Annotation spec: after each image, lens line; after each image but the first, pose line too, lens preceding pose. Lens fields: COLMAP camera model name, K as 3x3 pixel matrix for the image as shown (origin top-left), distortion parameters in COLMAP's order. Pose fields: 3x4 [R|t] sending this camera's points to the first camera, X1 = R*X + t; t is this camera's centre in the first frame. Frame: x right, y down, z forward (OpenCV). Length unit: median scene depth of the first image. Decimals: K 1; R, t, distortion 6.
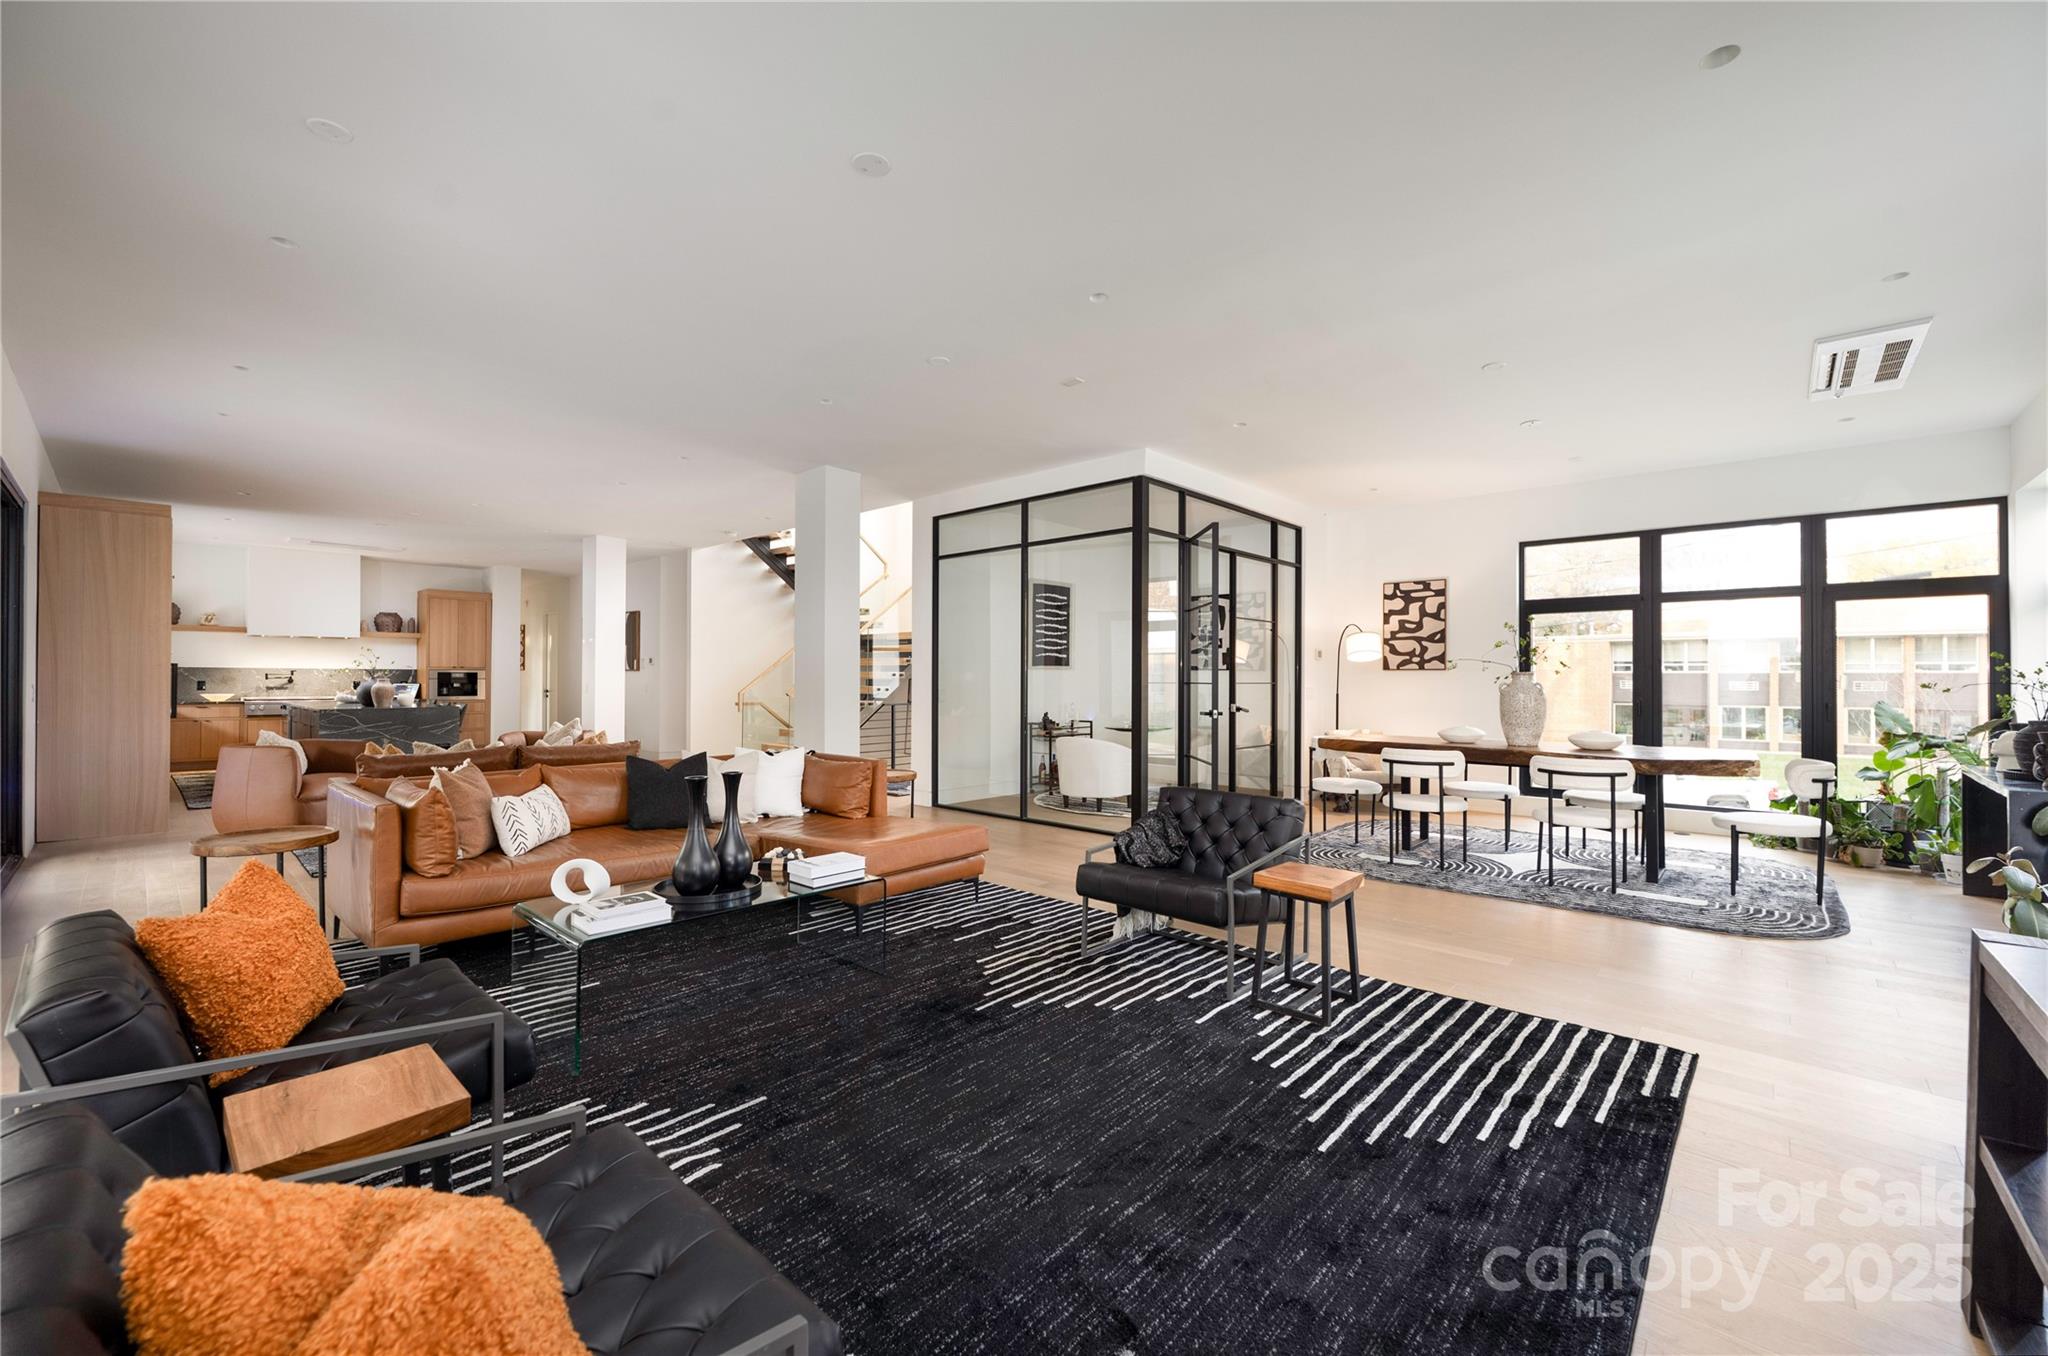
lens RADIAL K [[831.0, 0, 1021.2], [0, 831.0, 673.5], [0, 0, 1]] dist [-0.001147, -0.000092]
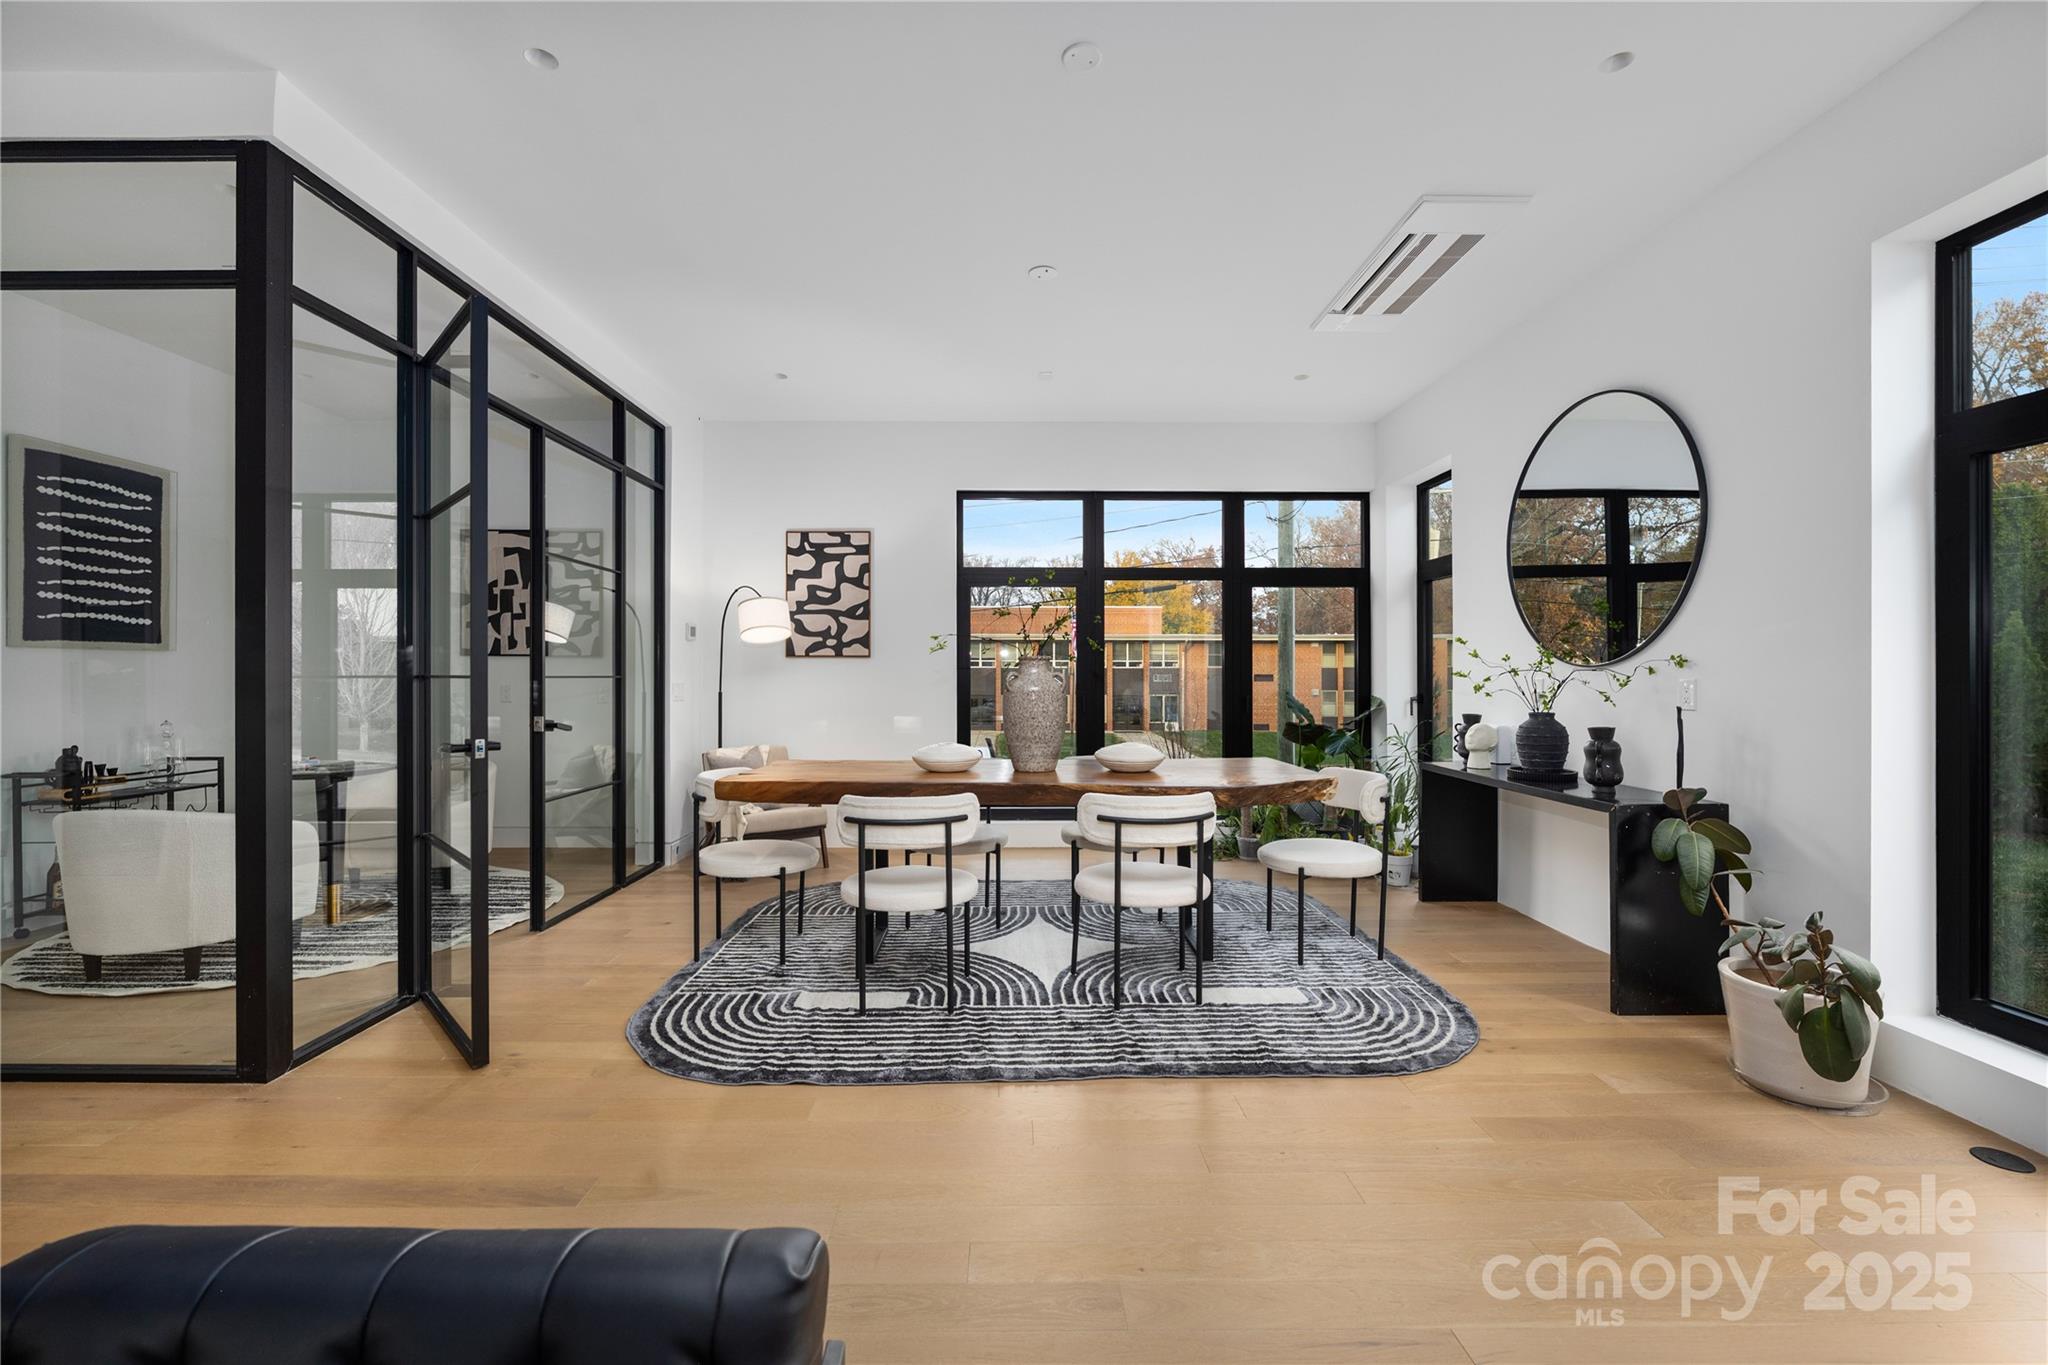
lens RADIAL K [[831.0, 0, 1021.2], [0, 831.0, 678.0], [0, 0, 1]] dist [-0.001147, -0.000092]
pose [[0.728906, -0.006963, 0.684578, 0.109633], [-0.001209, 0.999934, 0.011458, 0.005406], [-0.684613, -0.009180, 0.728849, 0.377890]]
